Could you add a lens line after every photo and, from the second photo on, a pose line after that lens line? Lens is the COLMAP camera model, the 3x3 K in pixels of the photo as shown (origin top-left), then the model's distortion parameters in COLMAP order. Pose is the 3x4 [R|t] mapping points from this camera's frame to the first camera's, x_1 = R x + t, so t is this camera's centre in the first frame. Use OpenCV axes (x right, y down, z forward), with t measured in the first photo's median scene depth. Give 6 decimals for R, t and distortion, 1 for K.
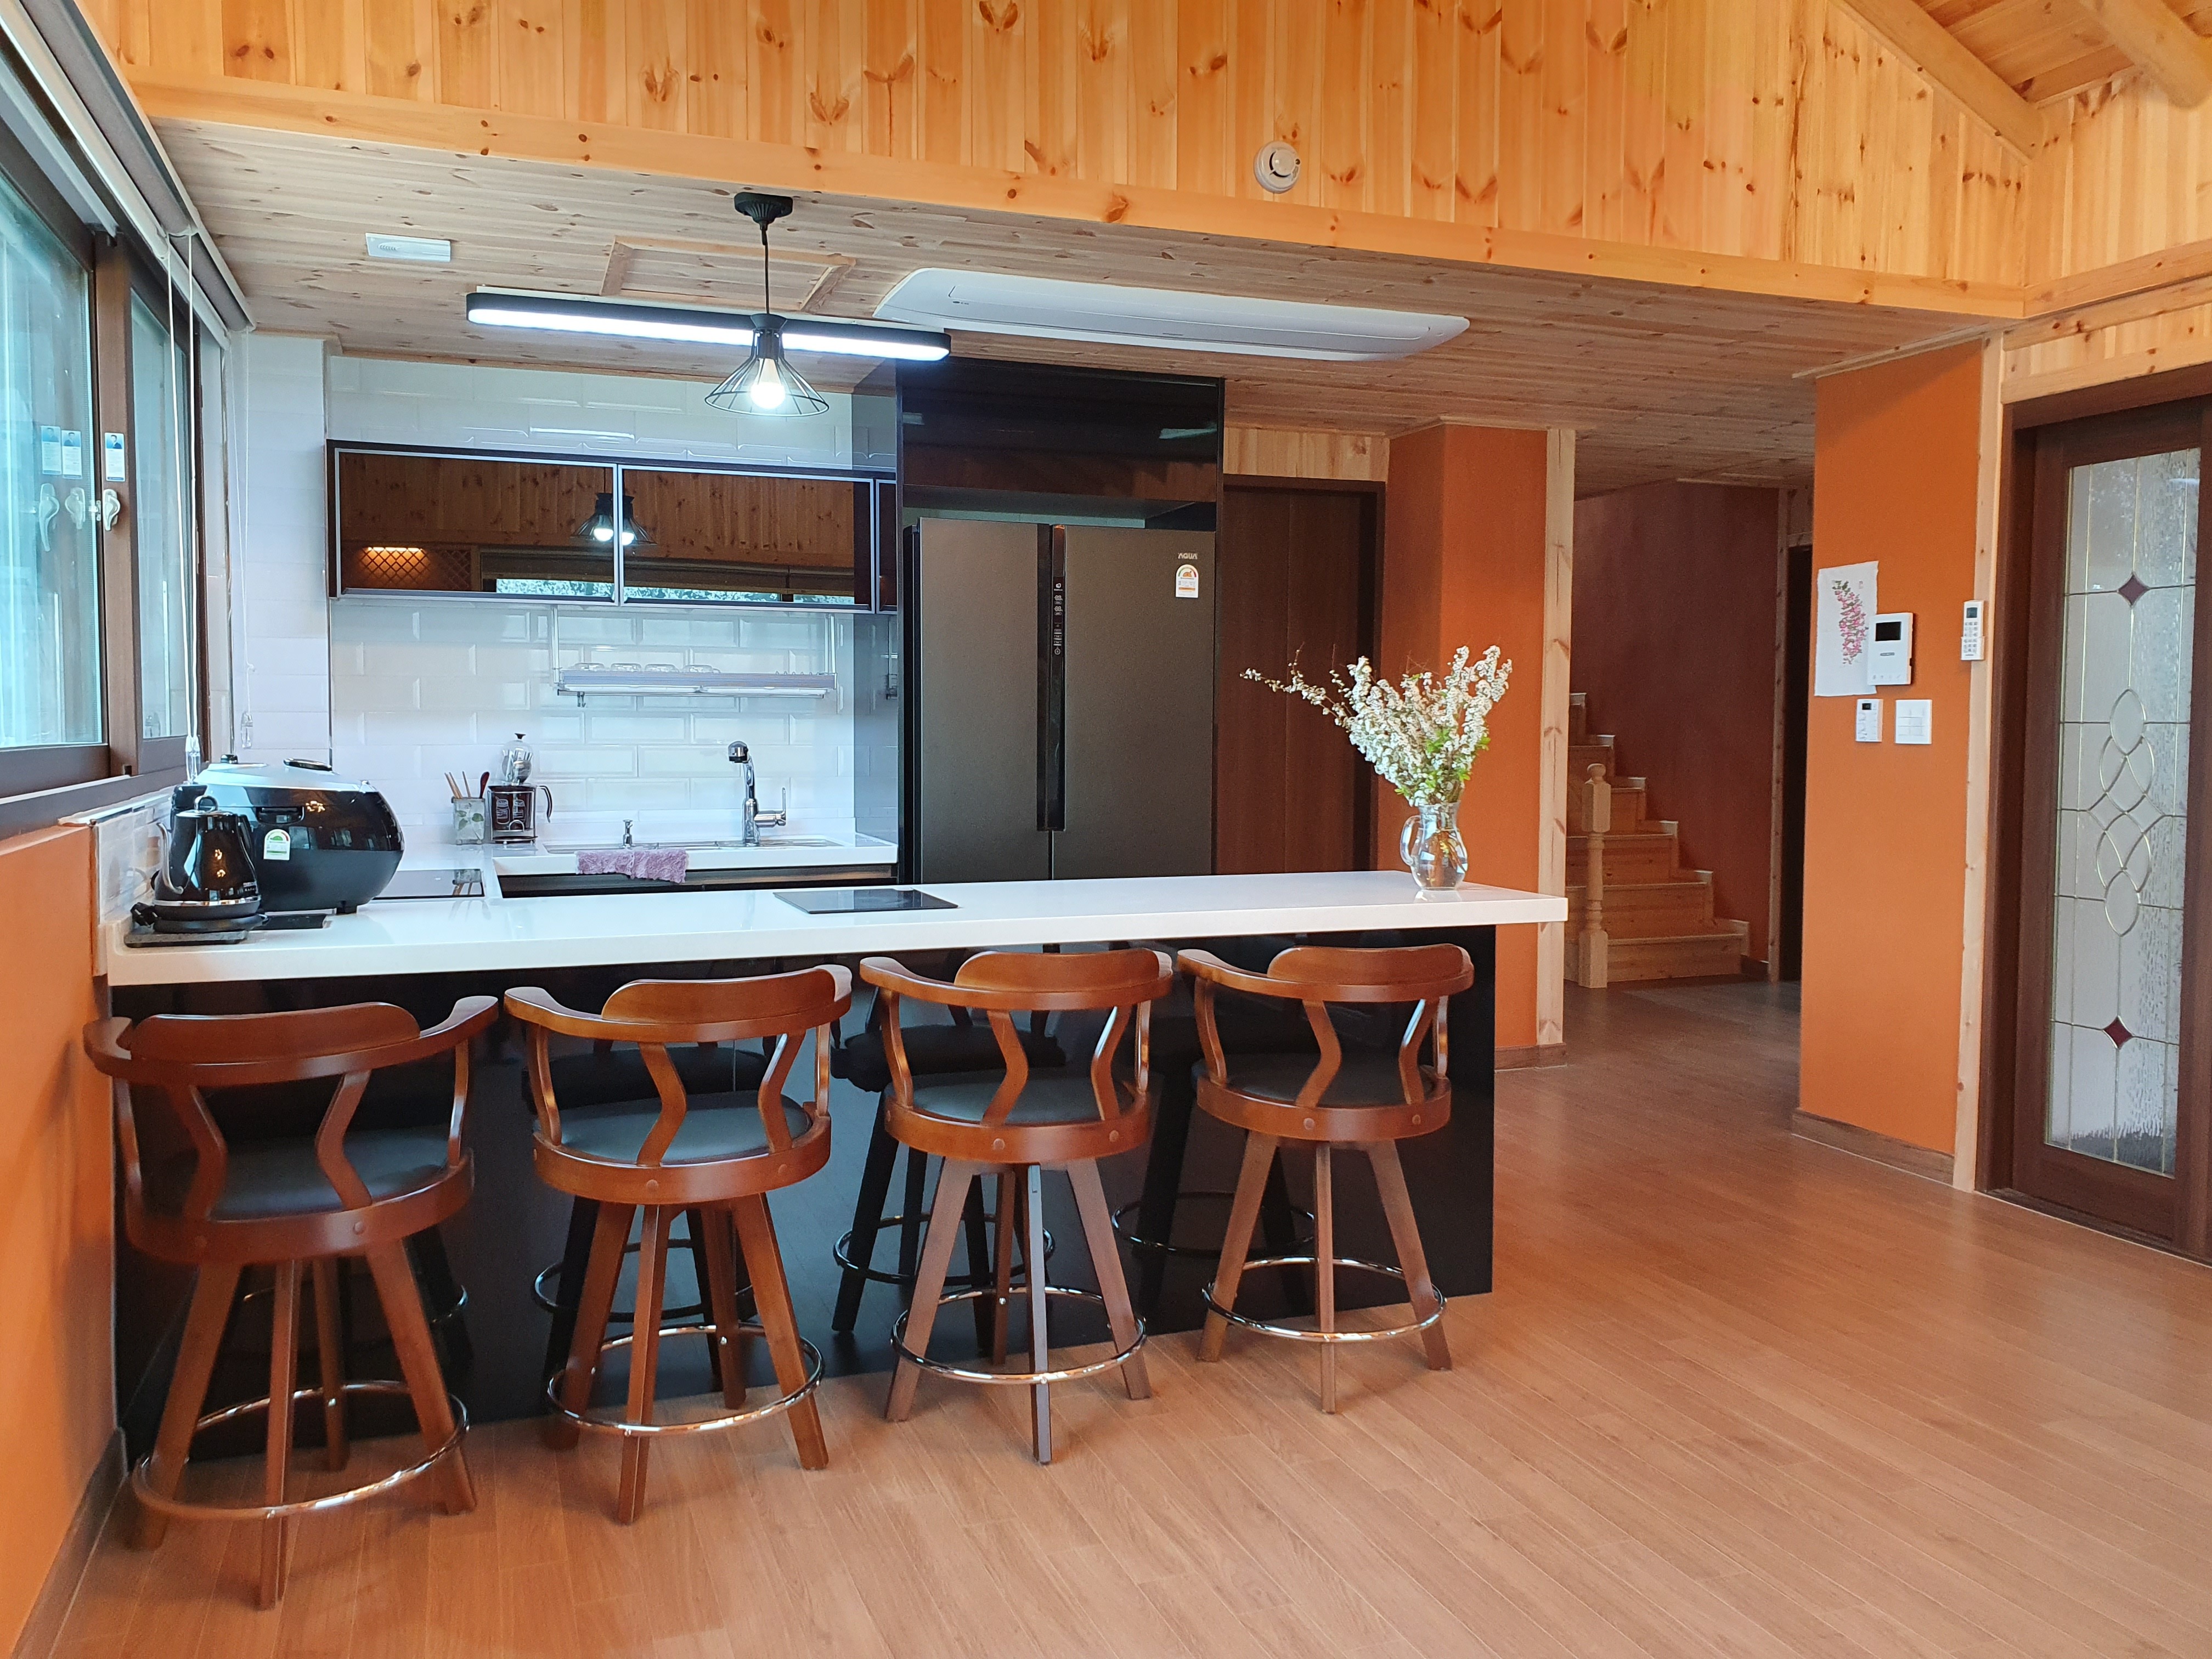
lens RADIAL K [[1715.6, 0, 1107.9], [0, 1715.6, 814.8], [0, 0, 1]] dist [0.023017, -0.008972]
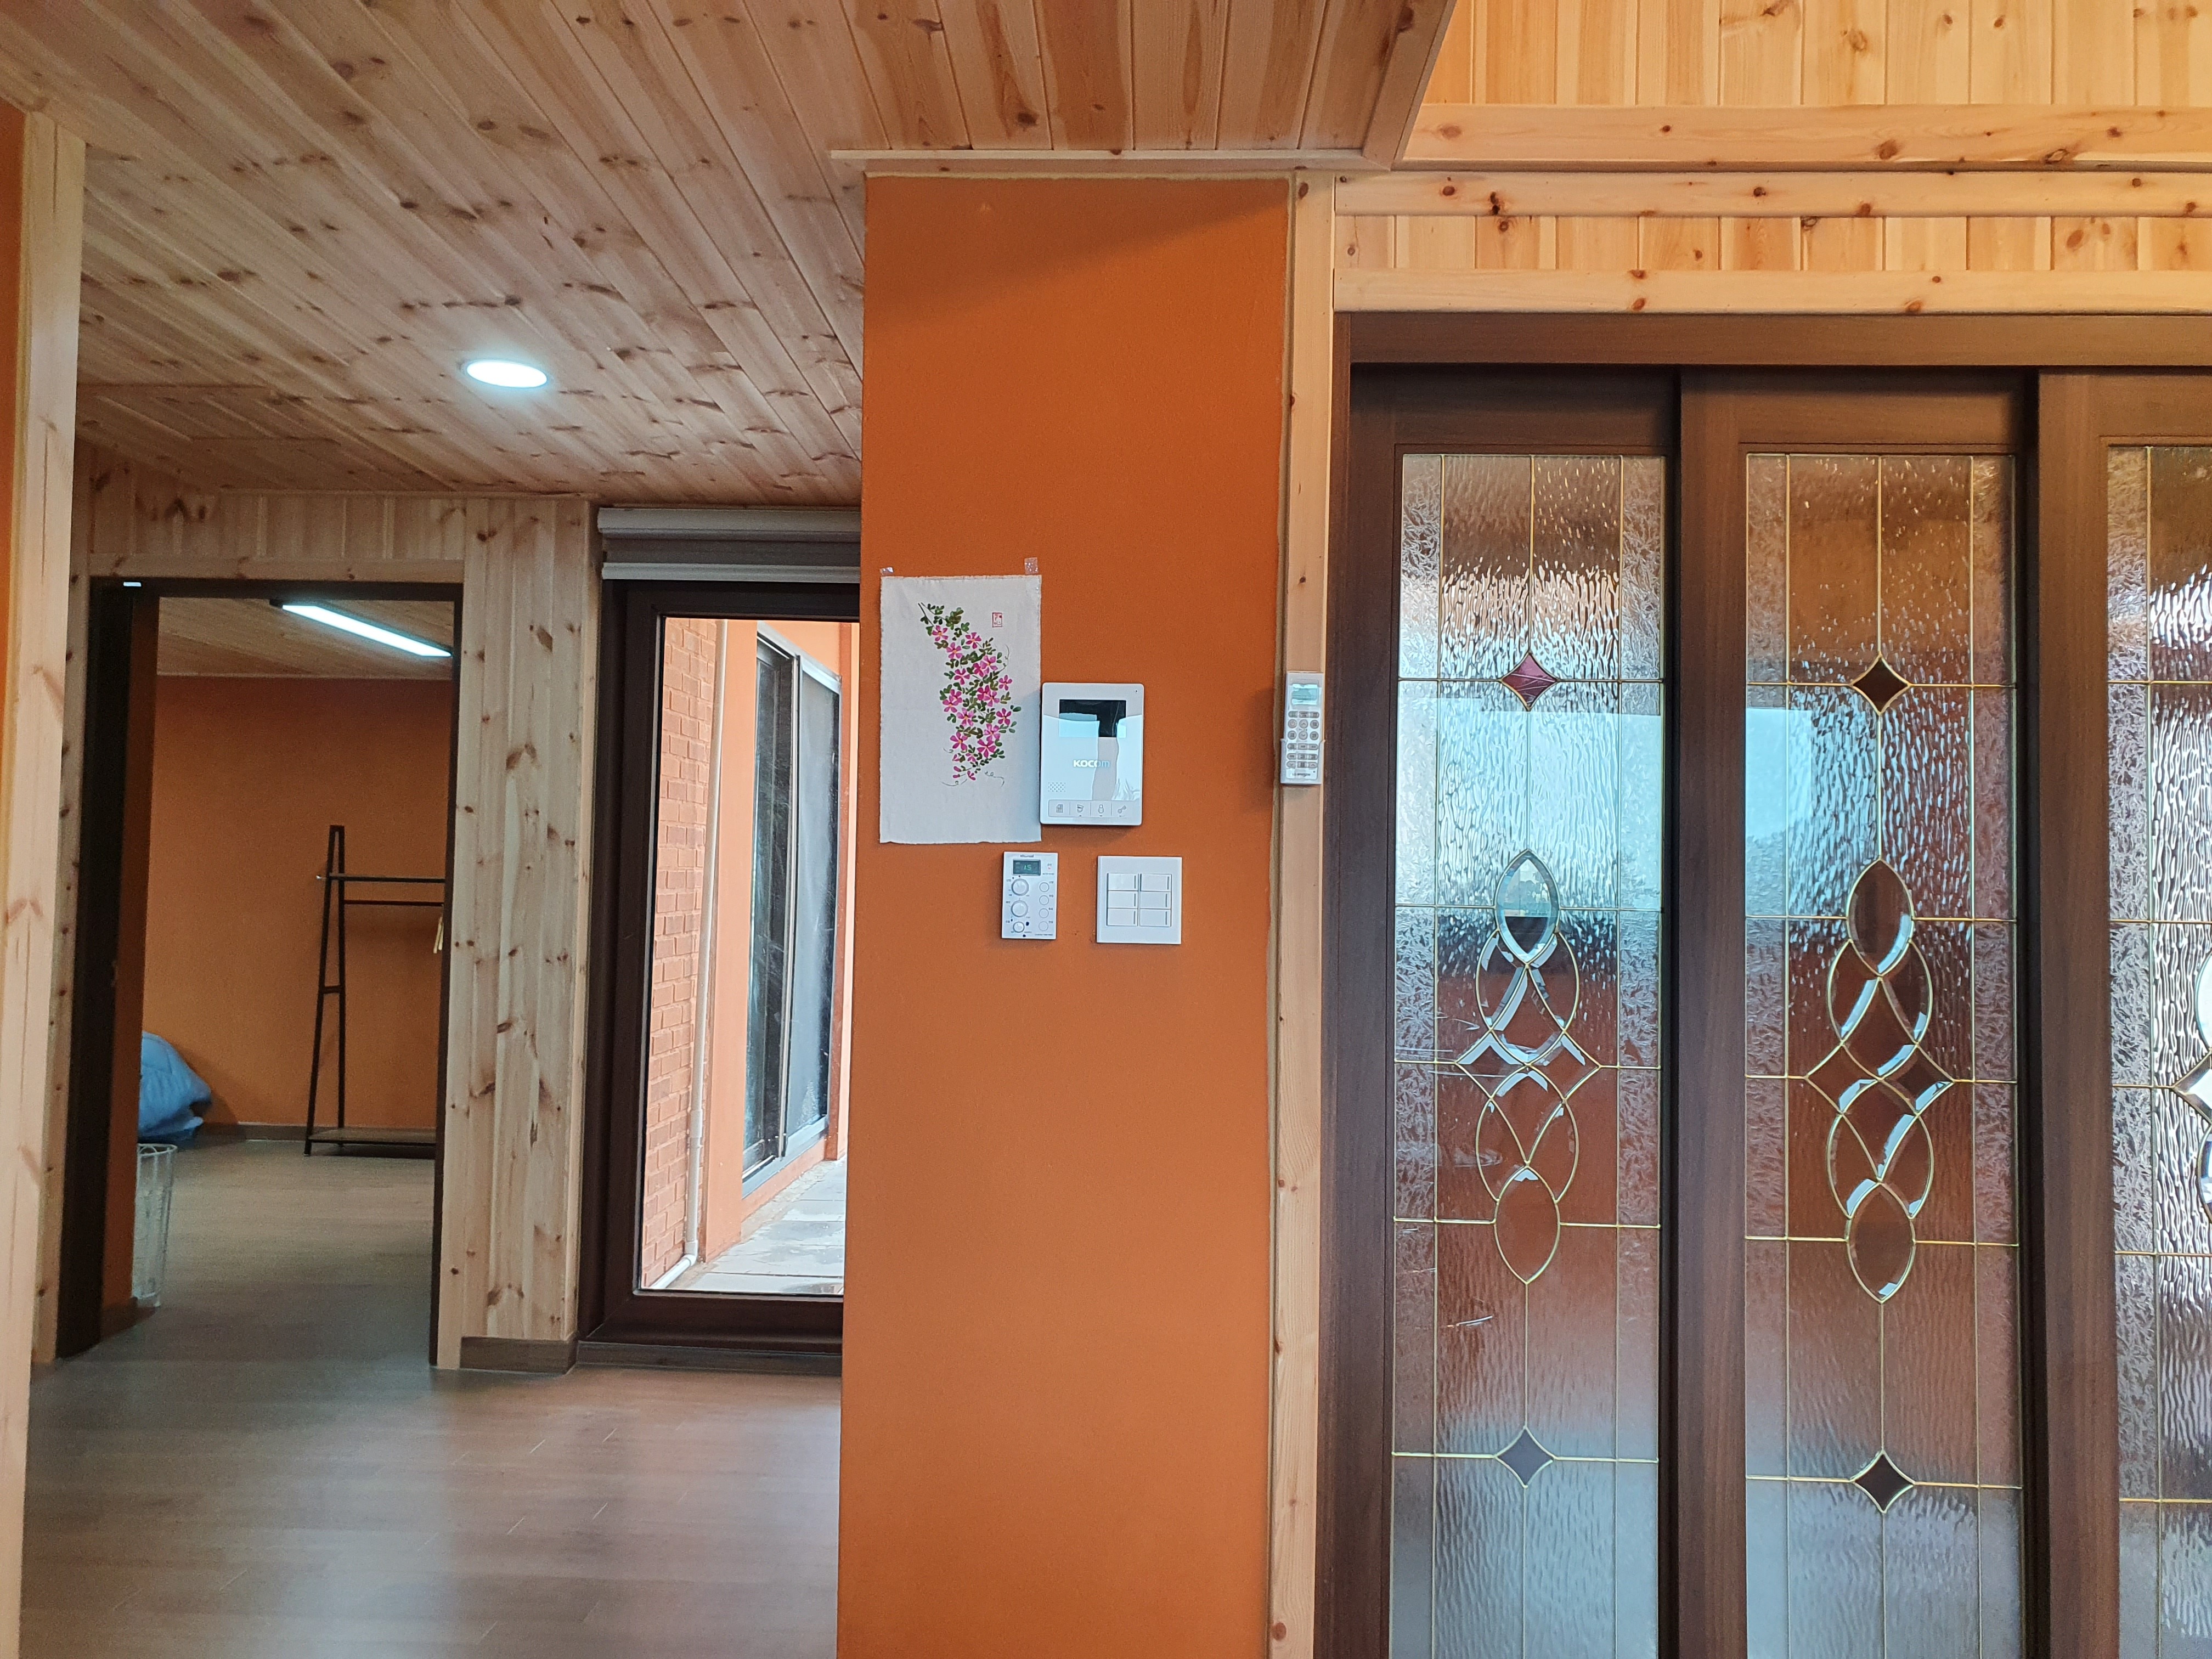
lens RADIAL K [[1715.6, 0, 1100.0], [0, 1715.6, 825.5], [0, 0, 1]] dist [0.023017, -0.008972]
pose [[0.371937, 0.040725, 0.927364, 0.001787], [0.039407, 0.997444, -0.059607, -0.044875], [-0.927421, 0.058714, 0.369381, 0.800789]]
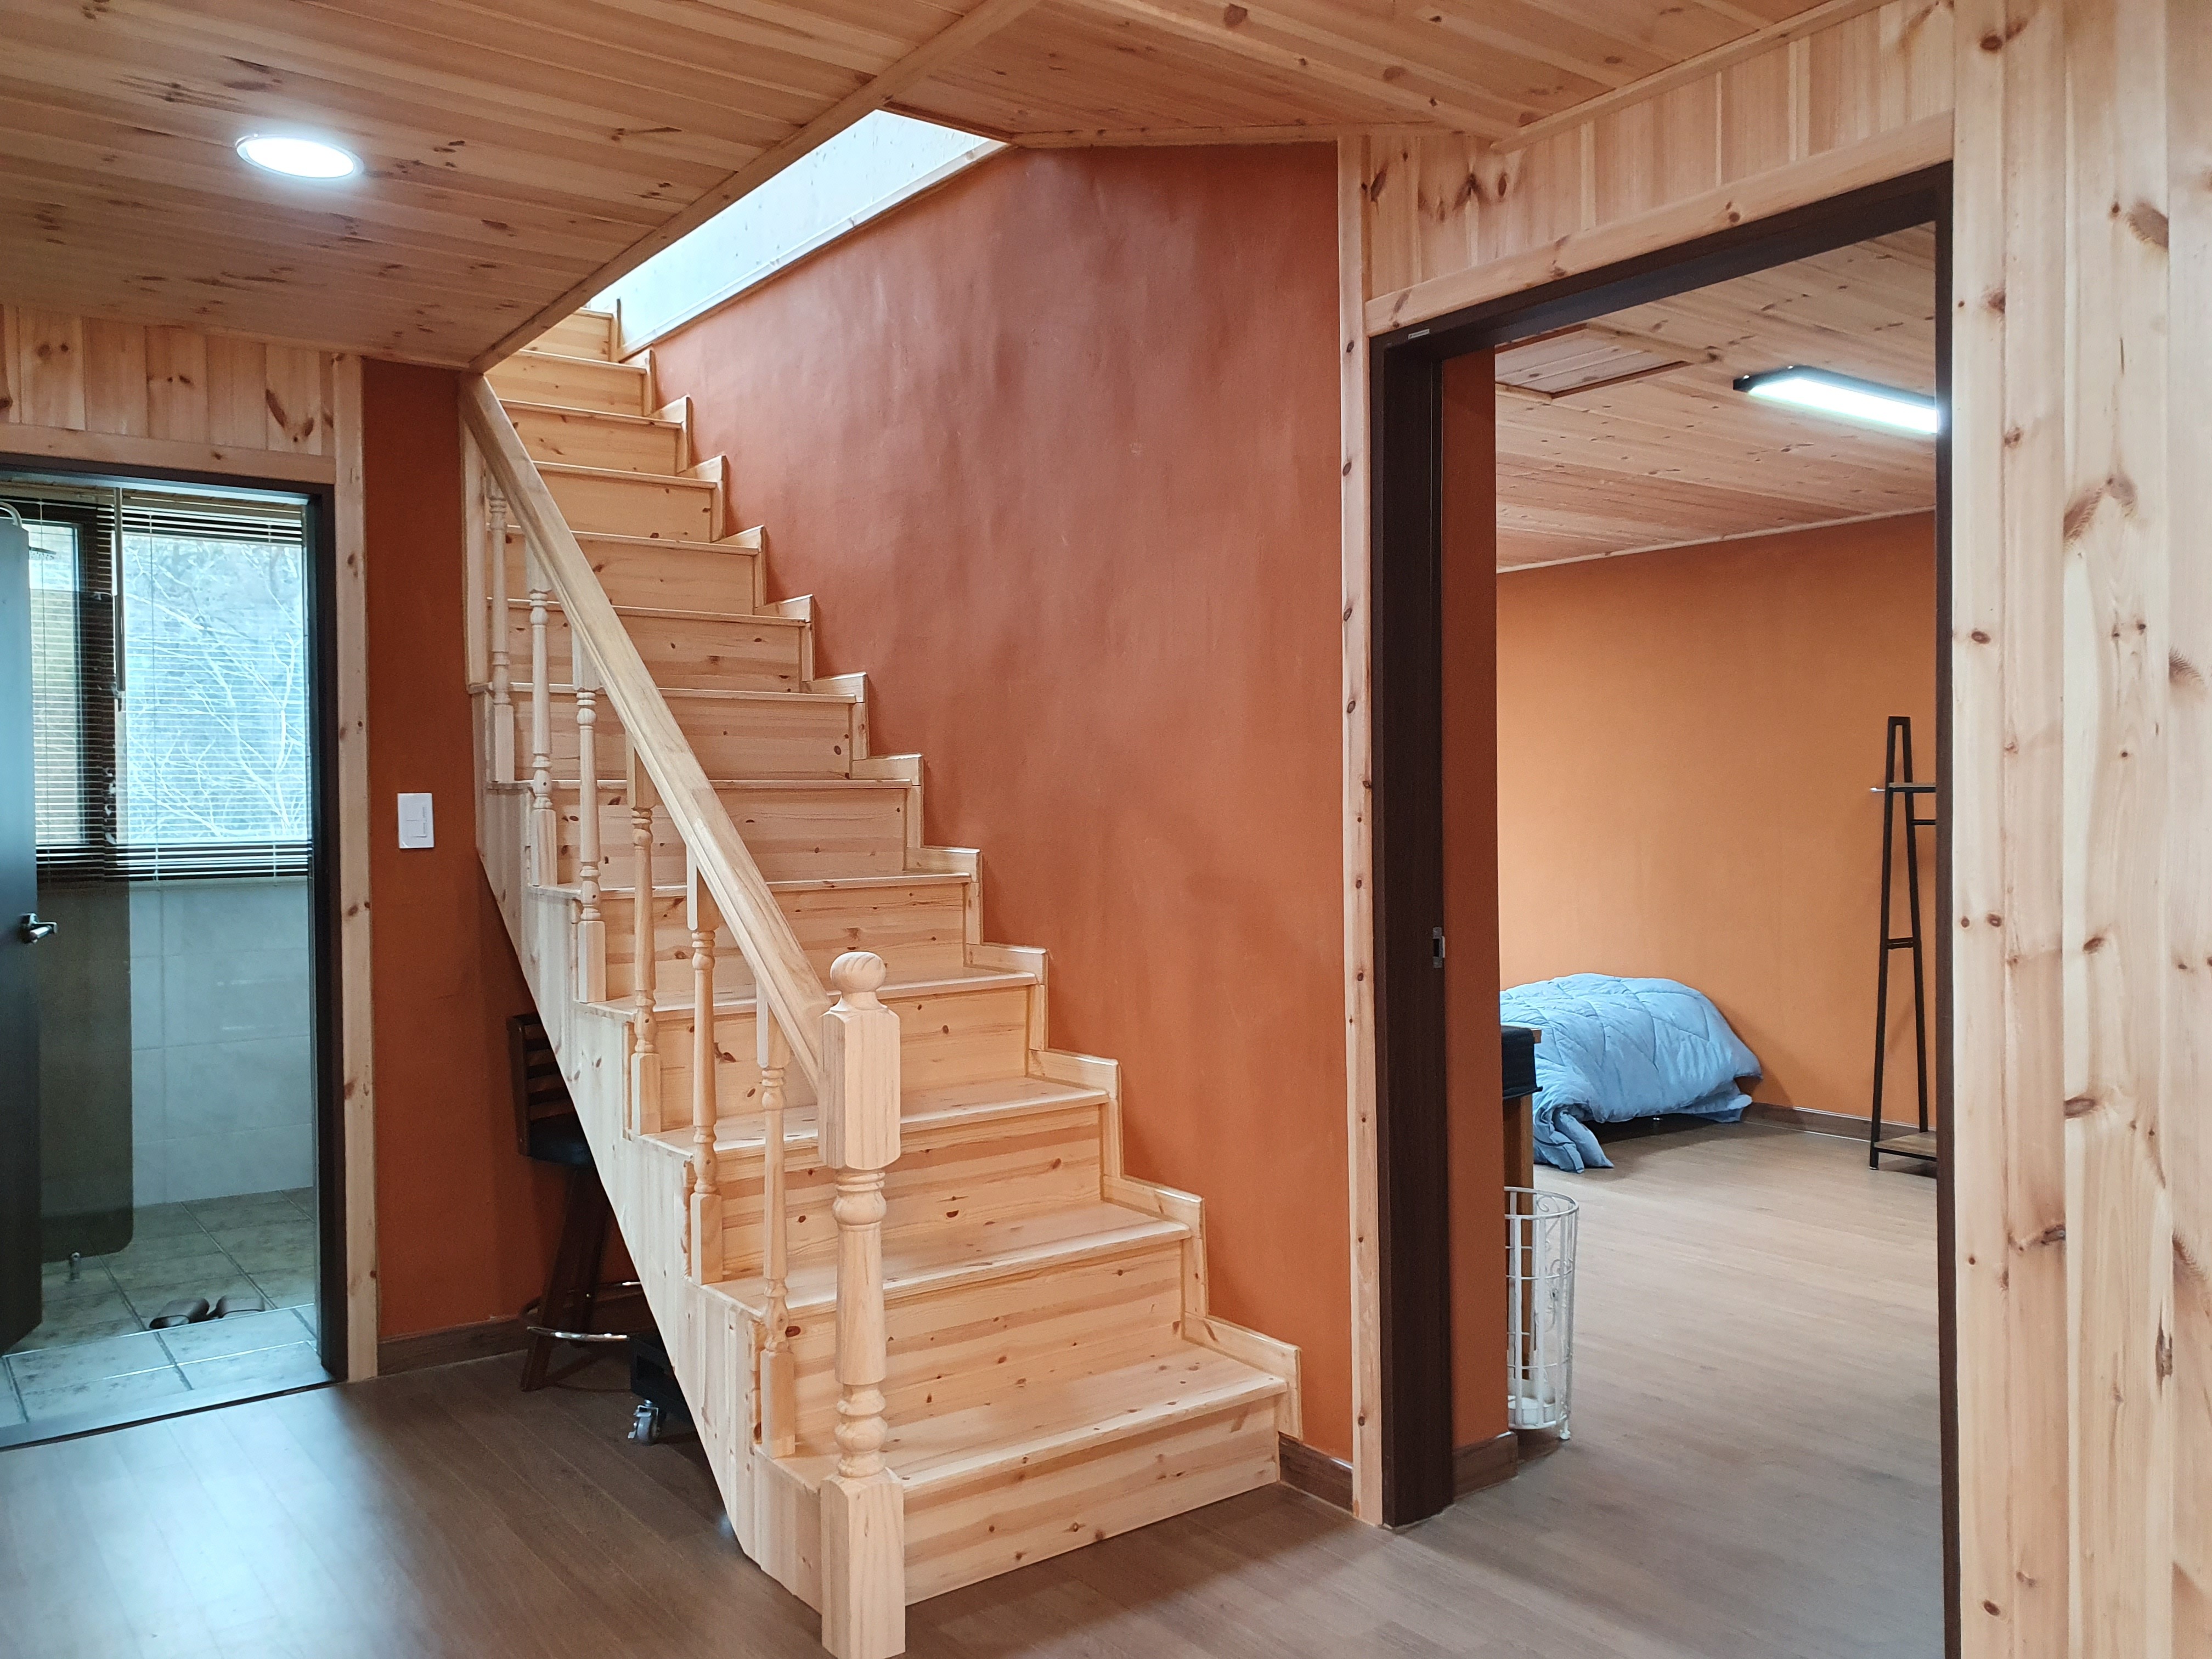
lens RADIAL K [[1715.6, 0, 1065.0], [0, 1715.6, 827.4], [0, 0, 1]] dist [0.023017, -0.008972]
pose [[0.964257, -0.019035, 0.264285, 0.382335], [0.031614, 0.998556, -0.043427, -0.061693], [-0.263077, 0.050230, 0.963466, 1.090923]]
